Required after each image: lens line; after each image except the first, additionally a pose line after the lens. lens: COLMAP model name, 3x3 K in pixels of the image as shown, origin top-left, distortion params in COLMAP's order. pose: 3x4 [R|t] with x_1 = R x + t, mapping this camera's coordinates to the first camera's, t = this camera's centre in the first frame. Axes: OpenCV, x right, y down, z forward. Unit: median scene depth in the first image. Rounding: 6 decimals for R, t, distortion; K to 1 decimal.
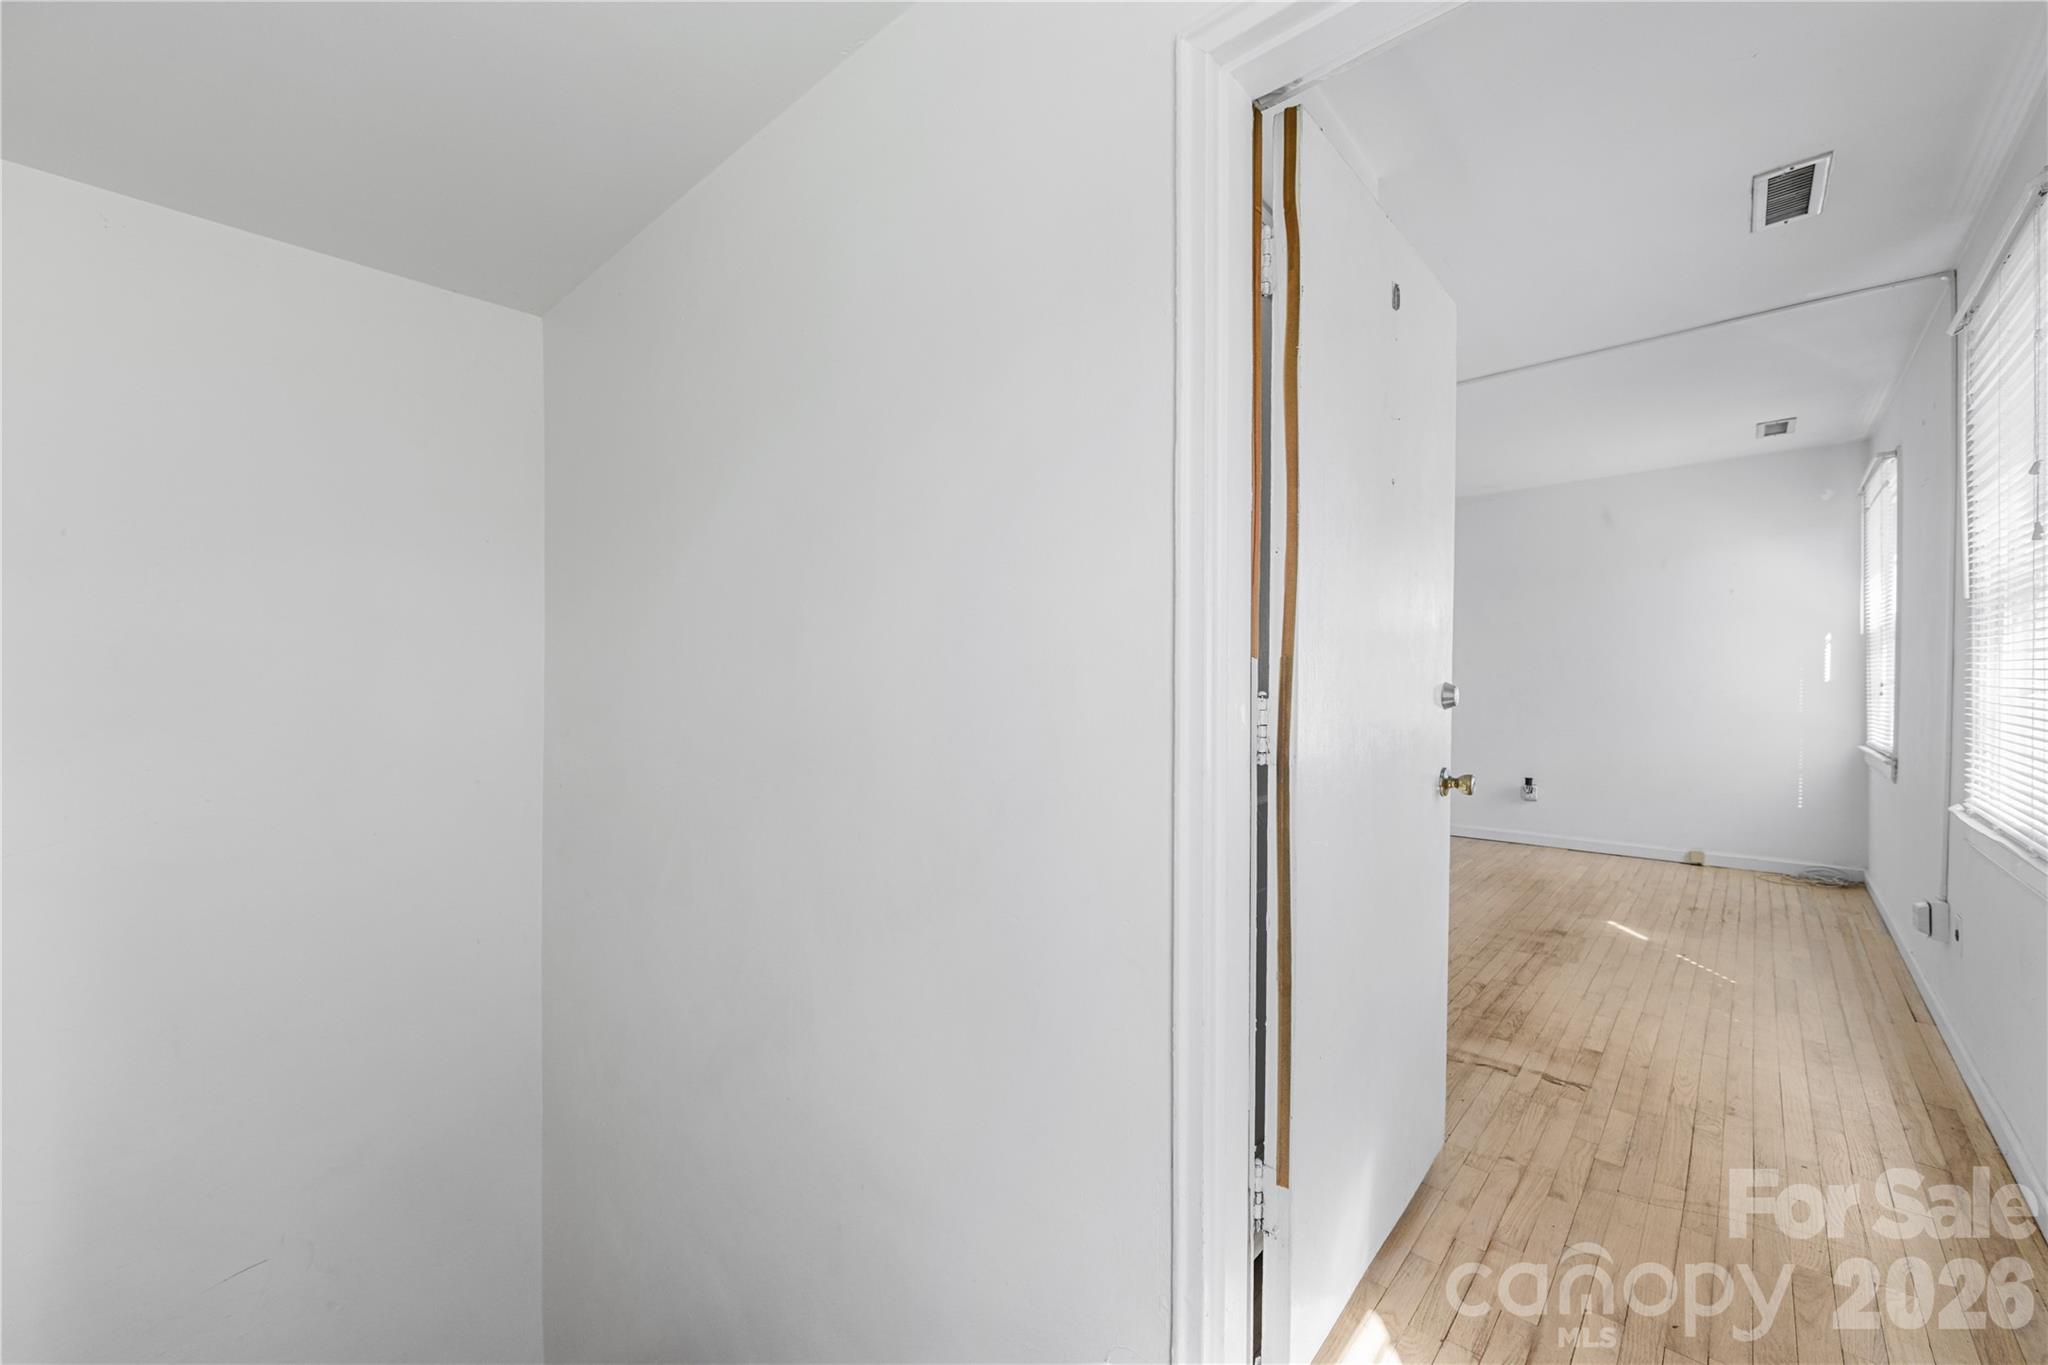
lens RADIAL K [[806.7, 0, 1015.7], [0, 806.7, 670.7], [0, 0, 1]] dist [-0.002202, -0.000595]
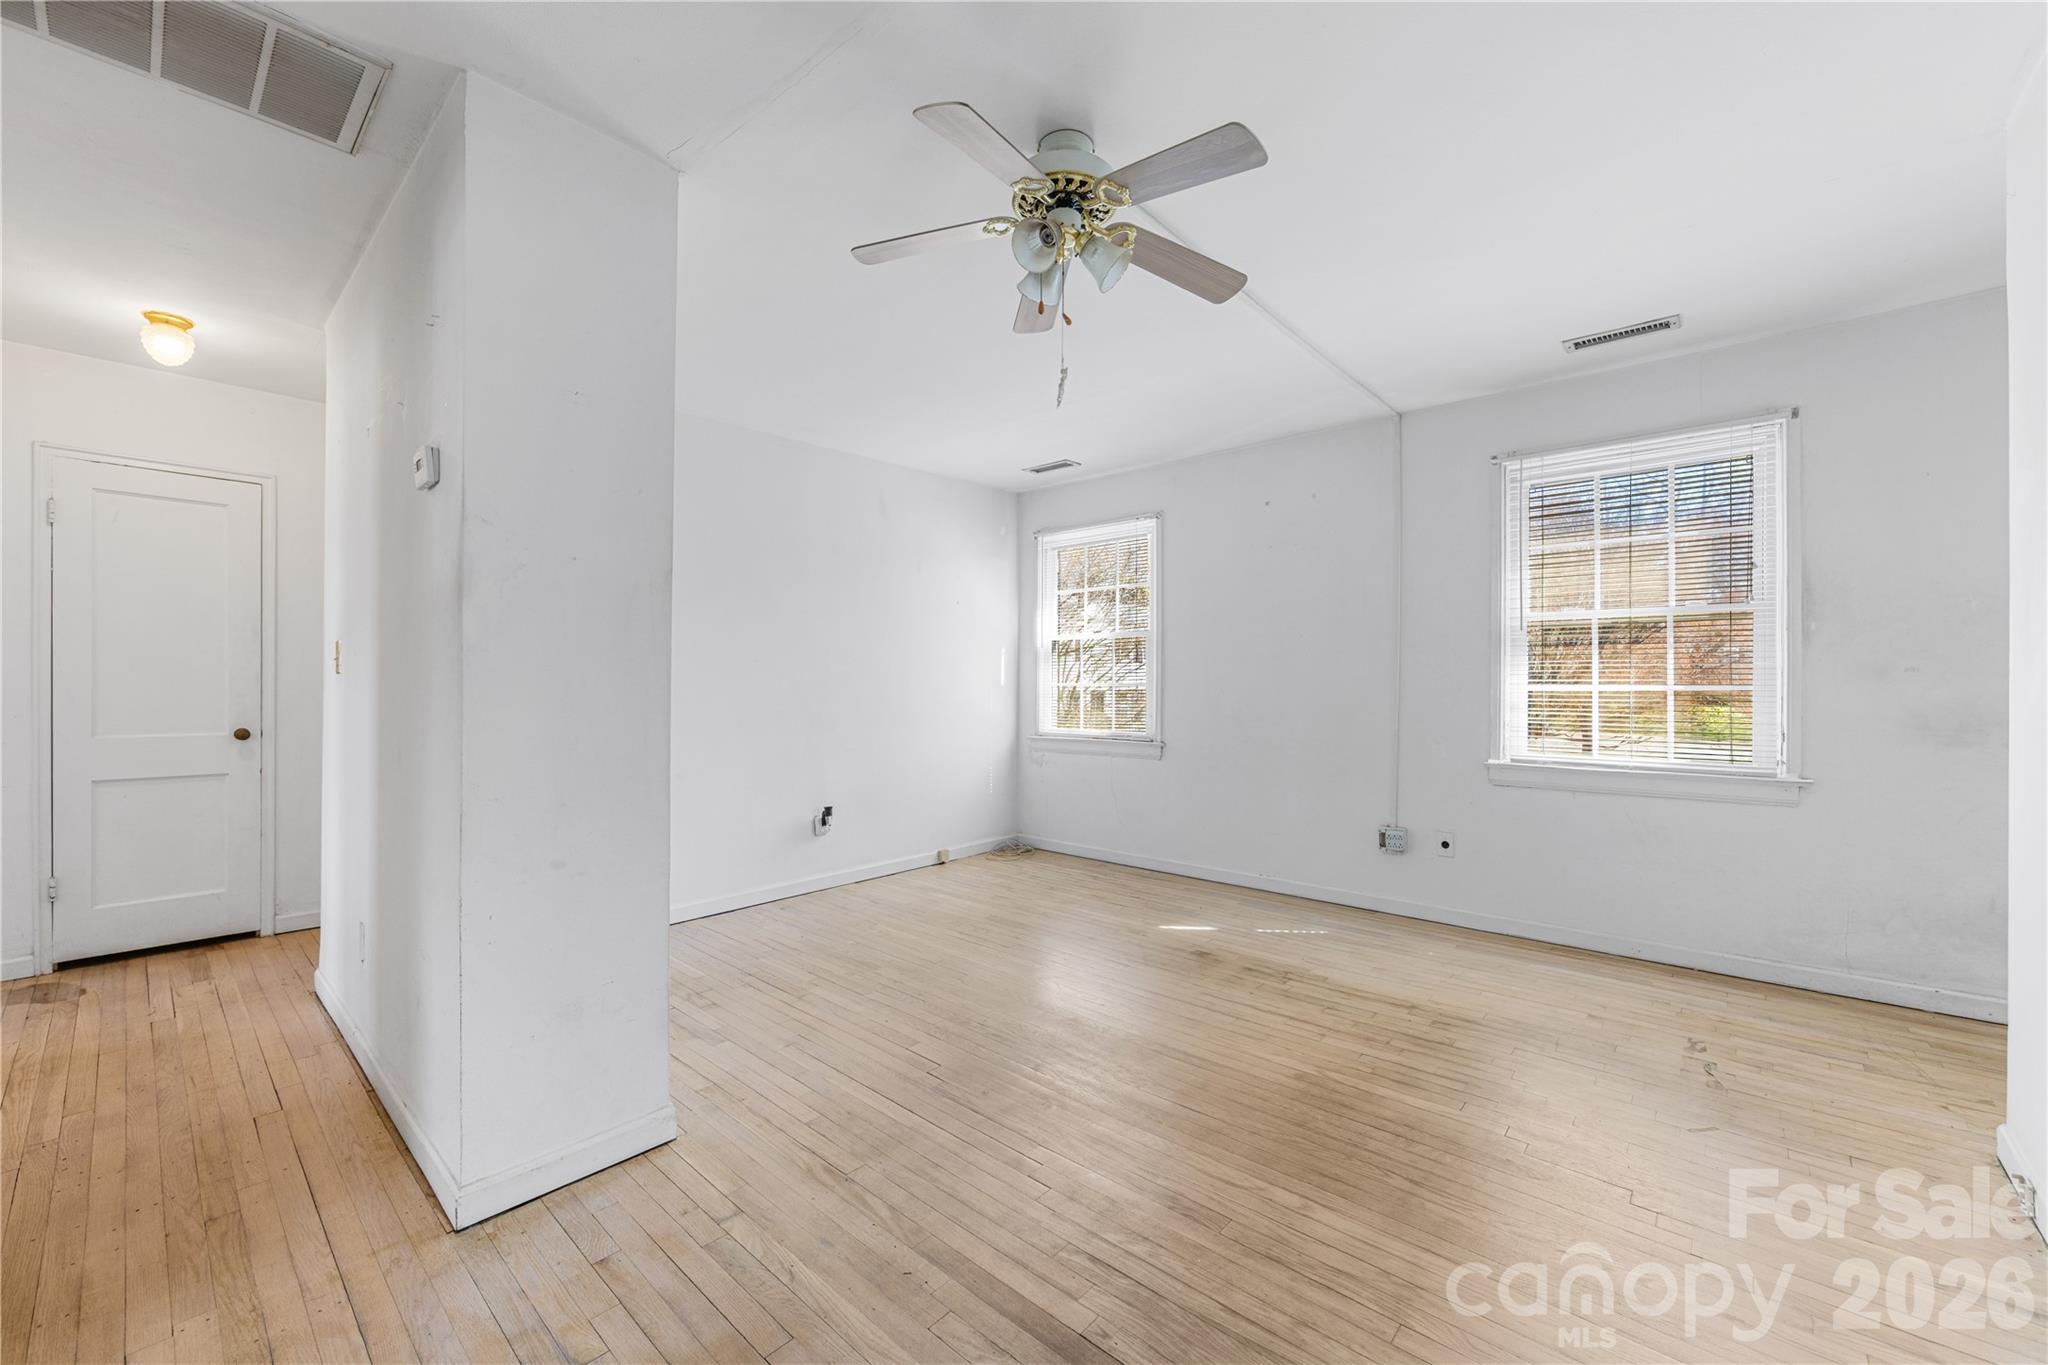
lens RADIAL K [[806.7, 0, 1023.5], [0, 806.7, 685.2], [0, 0, 1]] dist [-0.002202, -0.000595]
pose [[-0.013152, -0.002308, 0.999911, -0.247075], [-0.005661, 0.999981, 0.002233, 0.012108], [-0.999897, -0.005632, -0.013164, 1.172640]]
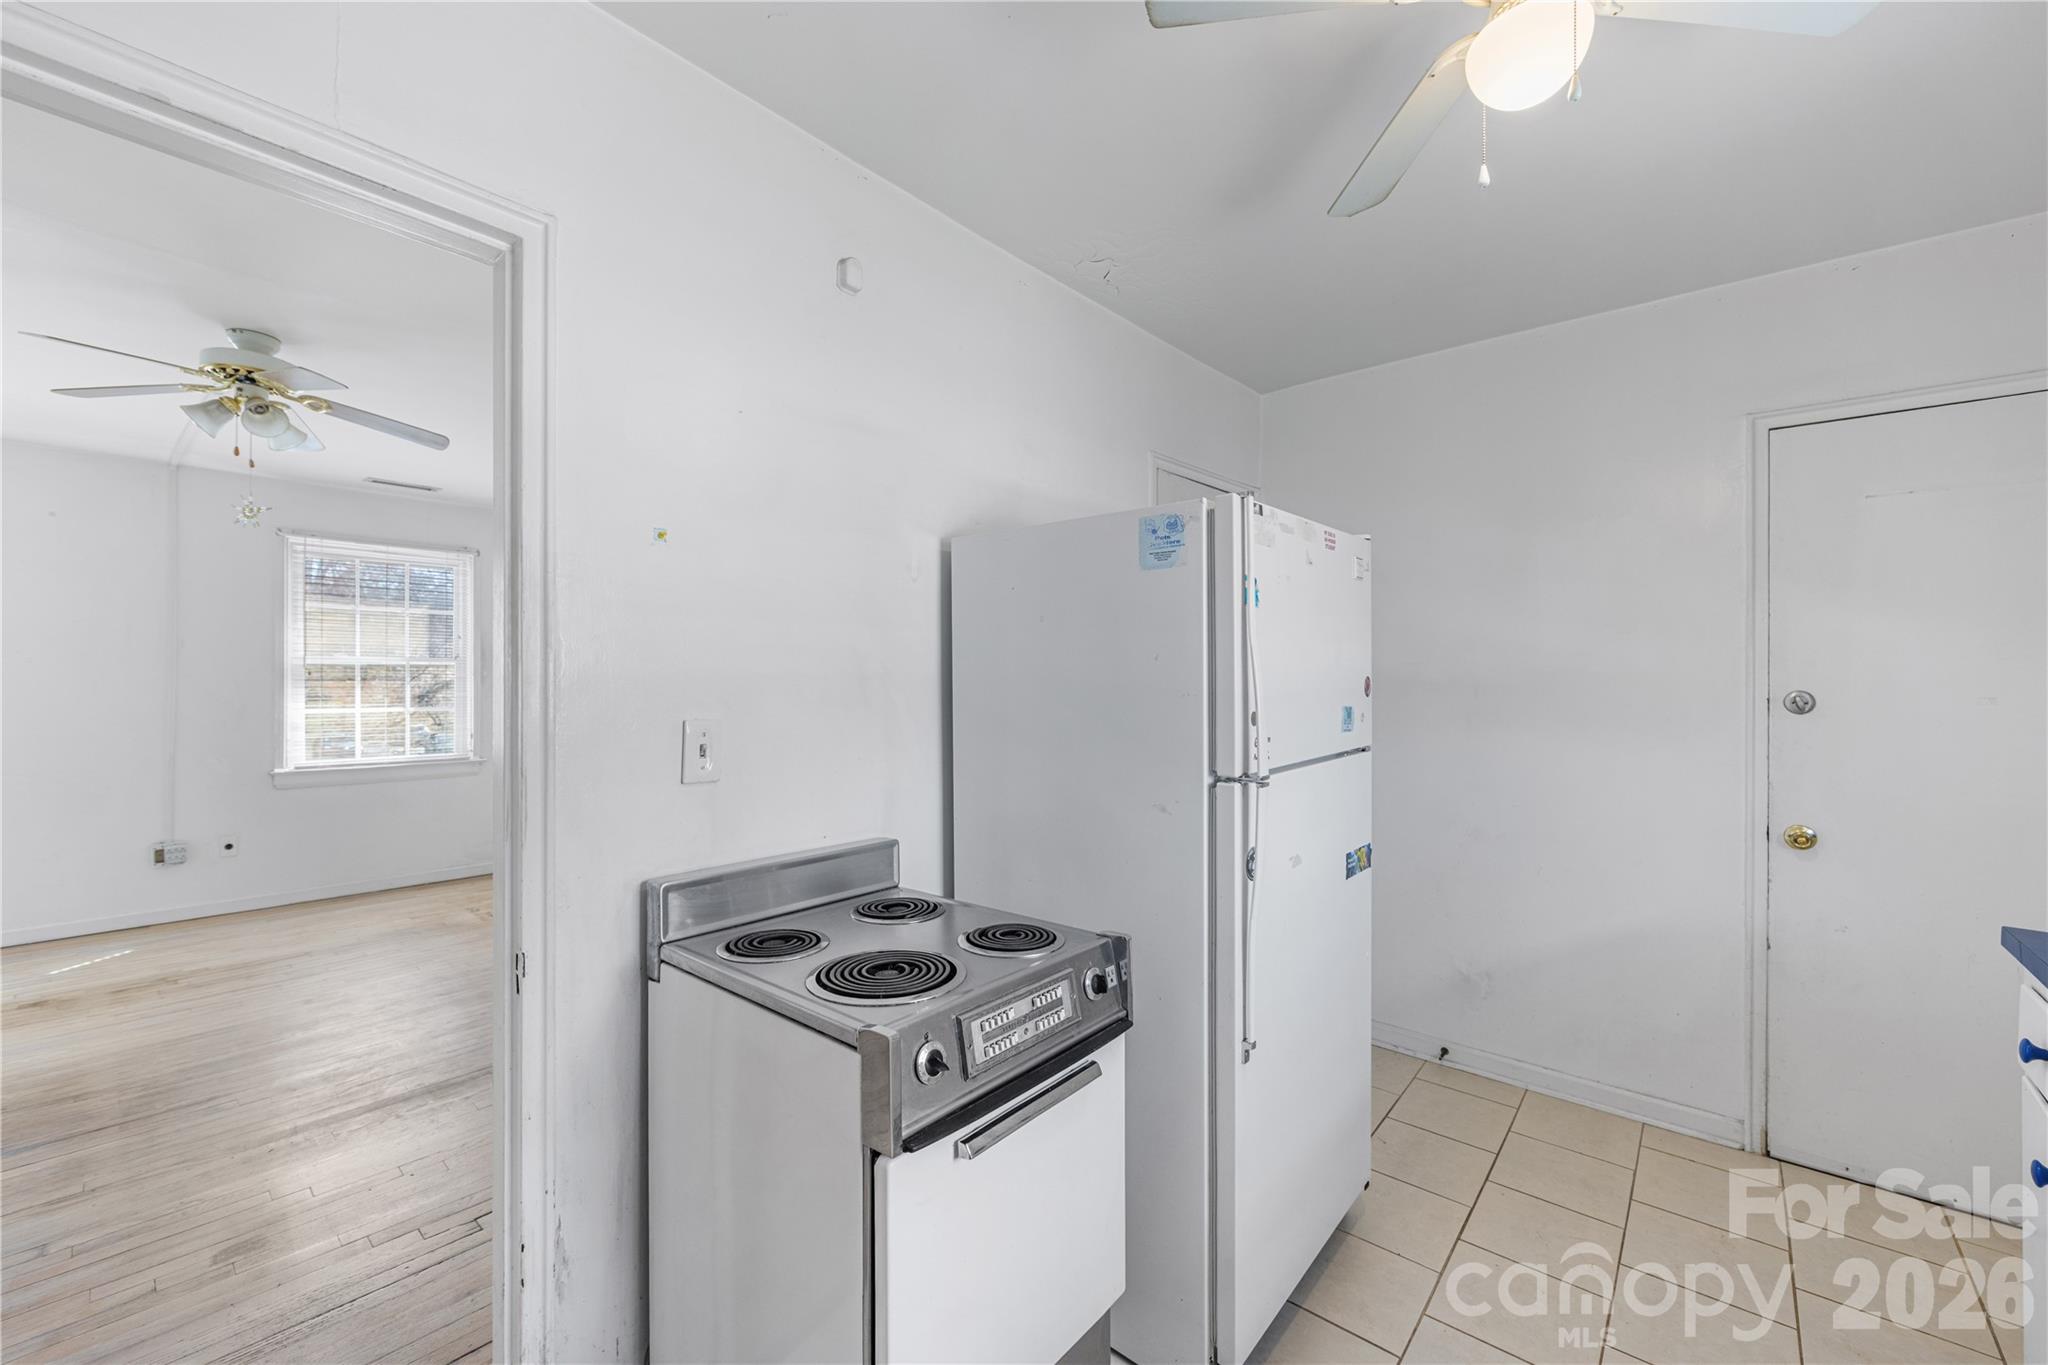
lens RADIAL K [[806.7, 0, 1012.7], [0, 806.7, 683.2], [0, 0, 1]] dist [-0.002202, -0.000595]
pose [[-0.999595, -0.006560, -0.027691, -0.366089], [-0.006495, 0.999976, -0.002455, -0.034169], [0.027707, -0.002274, -0.999614, 1.843702]]
